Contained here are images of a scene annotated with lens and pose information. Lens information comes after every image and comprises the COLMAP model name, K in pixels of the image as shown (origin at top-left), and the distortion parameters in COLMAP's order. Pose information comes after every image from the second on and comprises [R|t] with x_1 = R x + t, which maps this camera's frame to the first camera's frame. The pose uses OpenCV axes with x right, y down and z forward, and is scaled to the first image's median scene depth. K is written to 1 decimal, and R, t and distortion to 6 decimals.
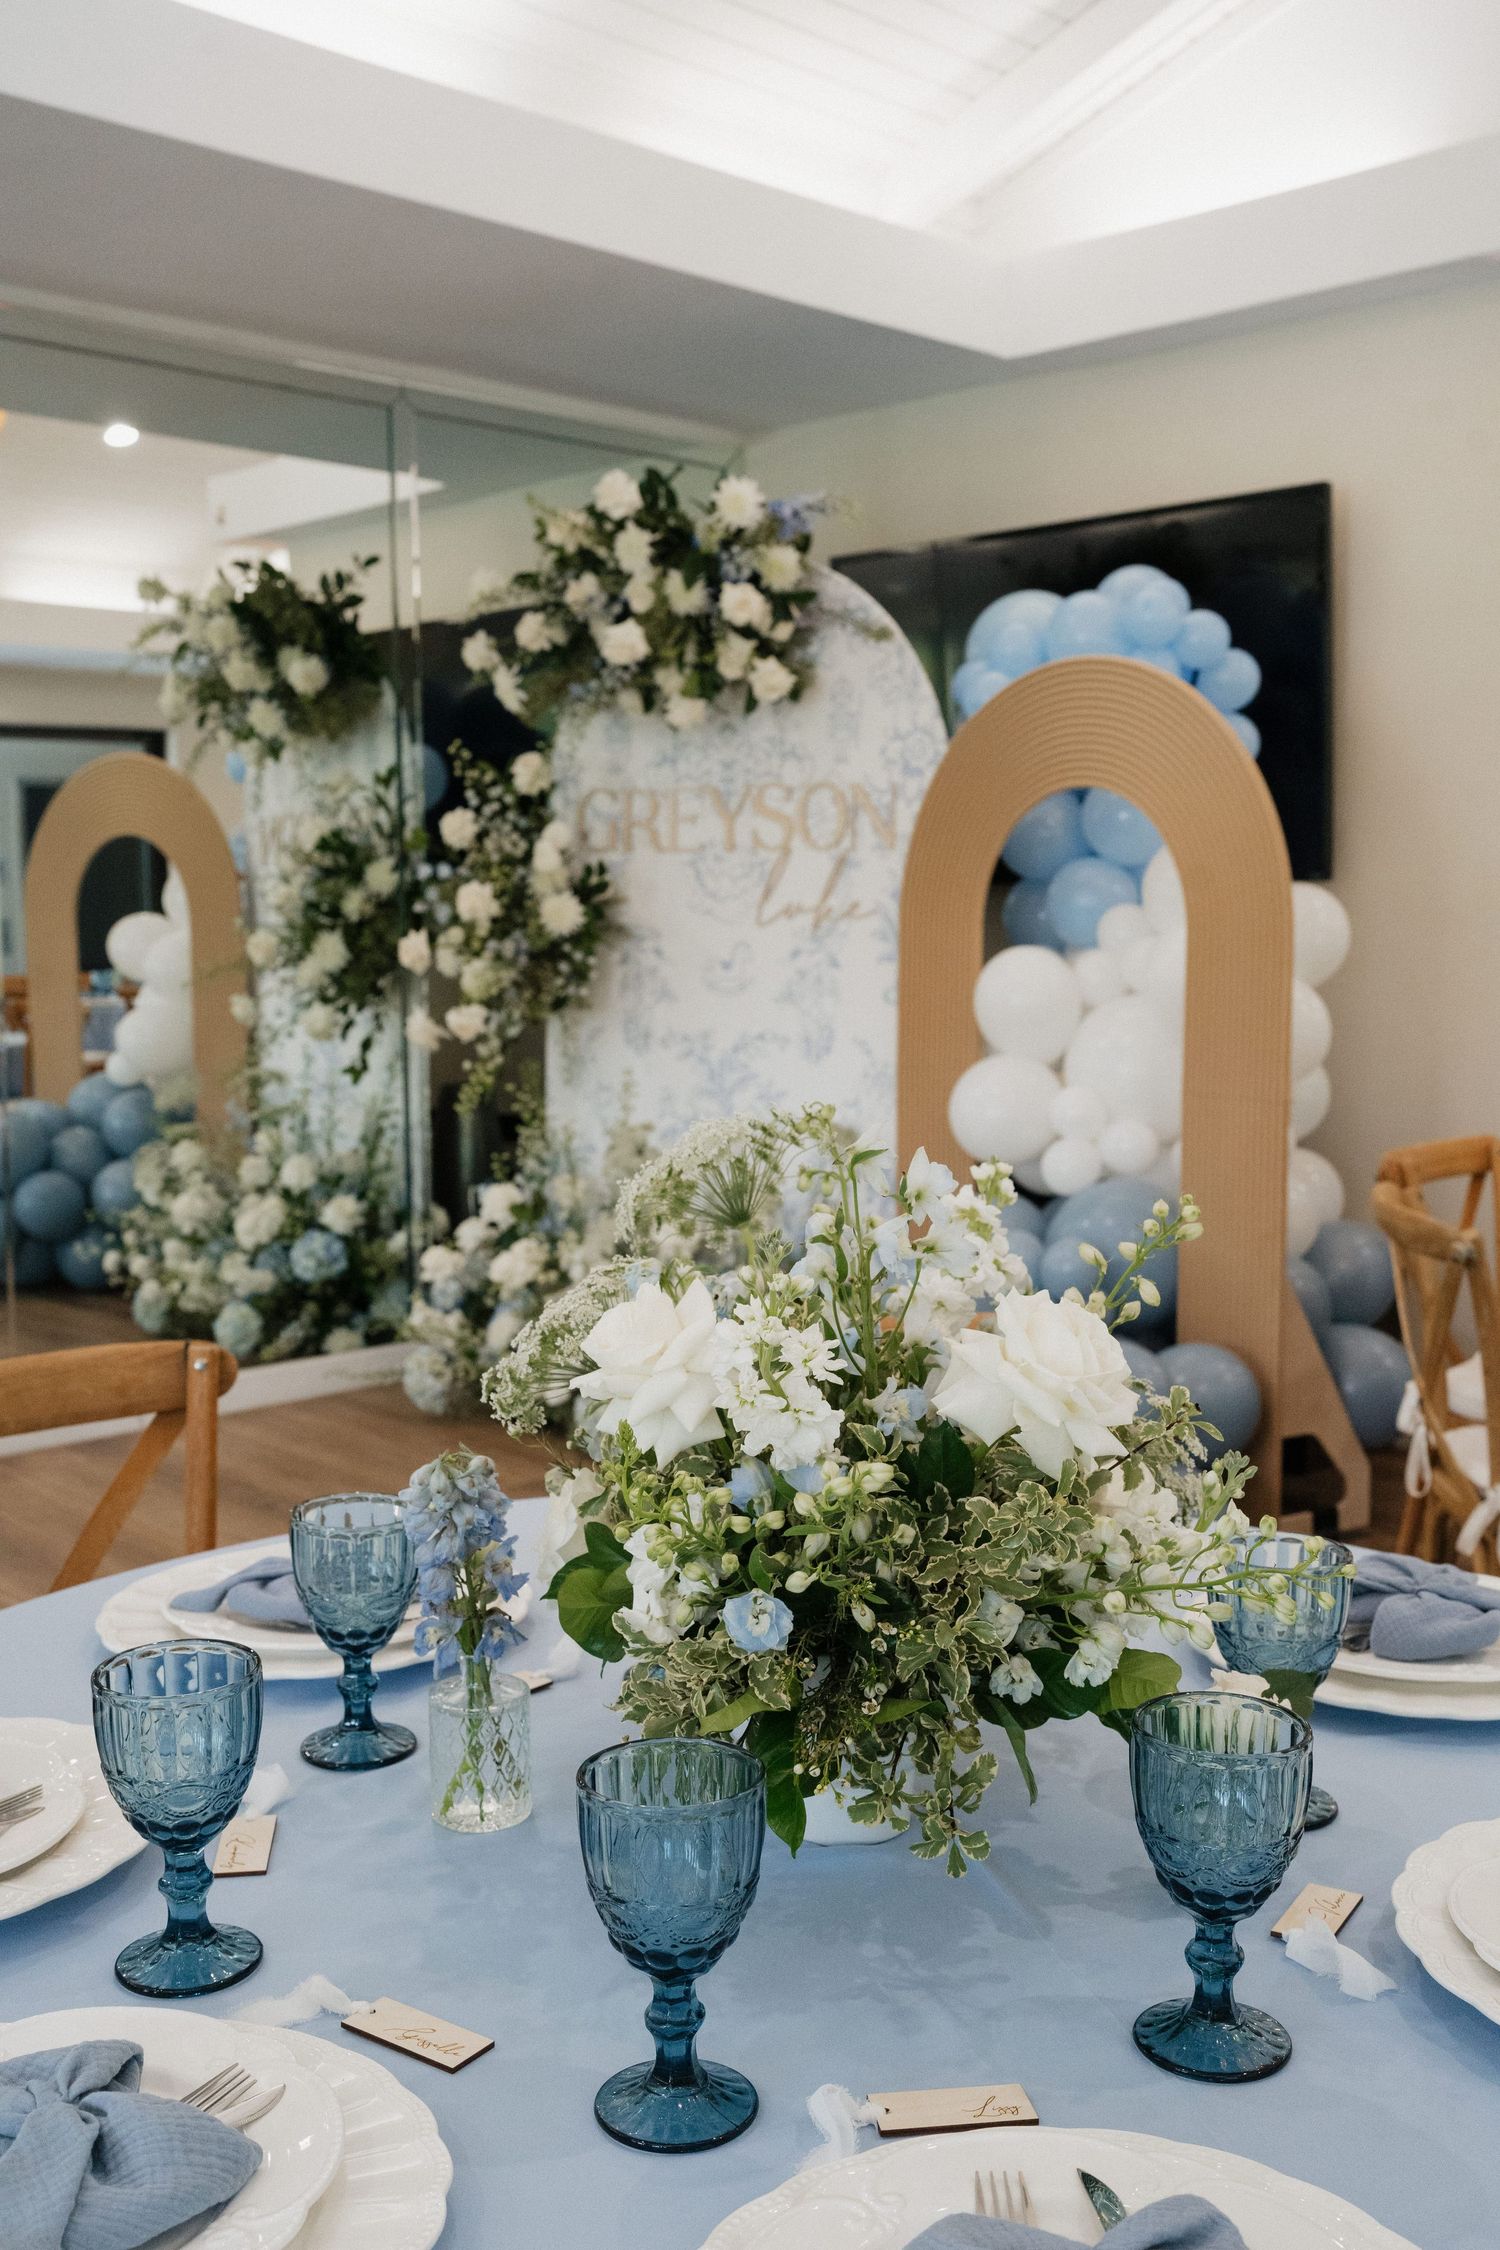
lens RADIAL K [[2211.3, 0, 743.0], [0, 2211.3, 1120.8], [0, 0, 1]] dist [0.004720, 0.000000]
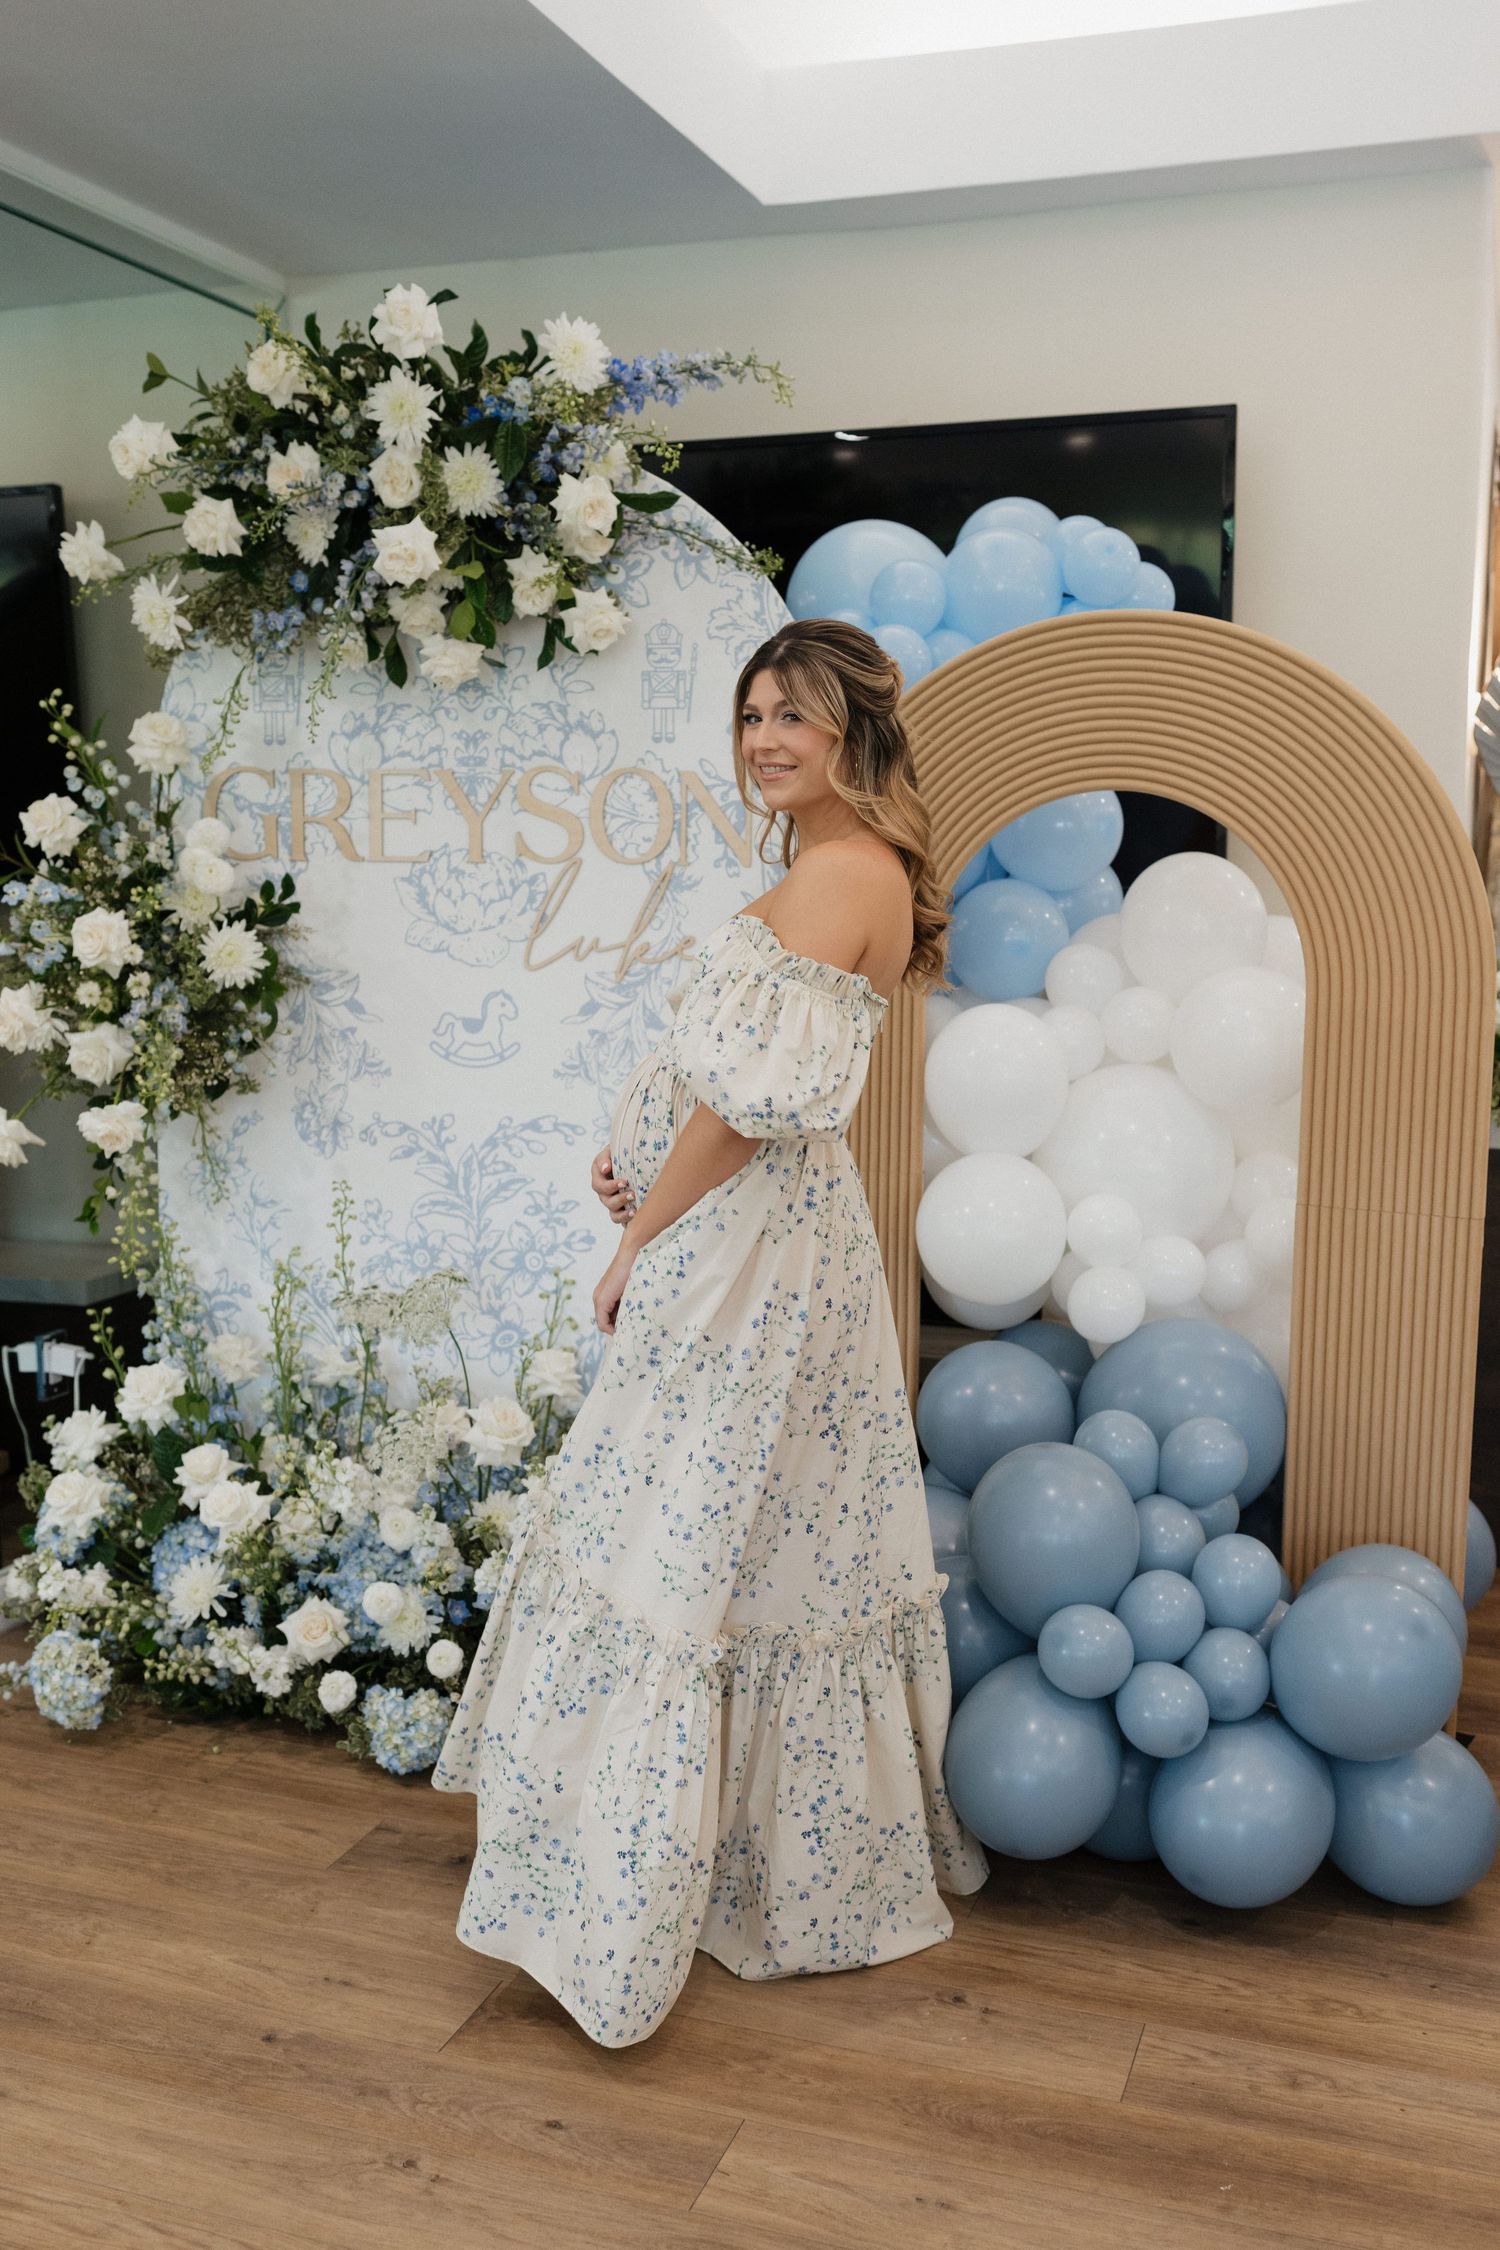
lens RADIAL K [[2211.3, 0, 755.5], [0, 2211.3, 1131.7], [0, 0, 1]] dist [0.004720, 0.000000]
pose [[0.900134, -0.050476, 0.432680, -0.234687], [0.040022, 0.998646, 0.033239, -0.056755], [-0.433772, -0.012603, 0.900935, 0.330866]]
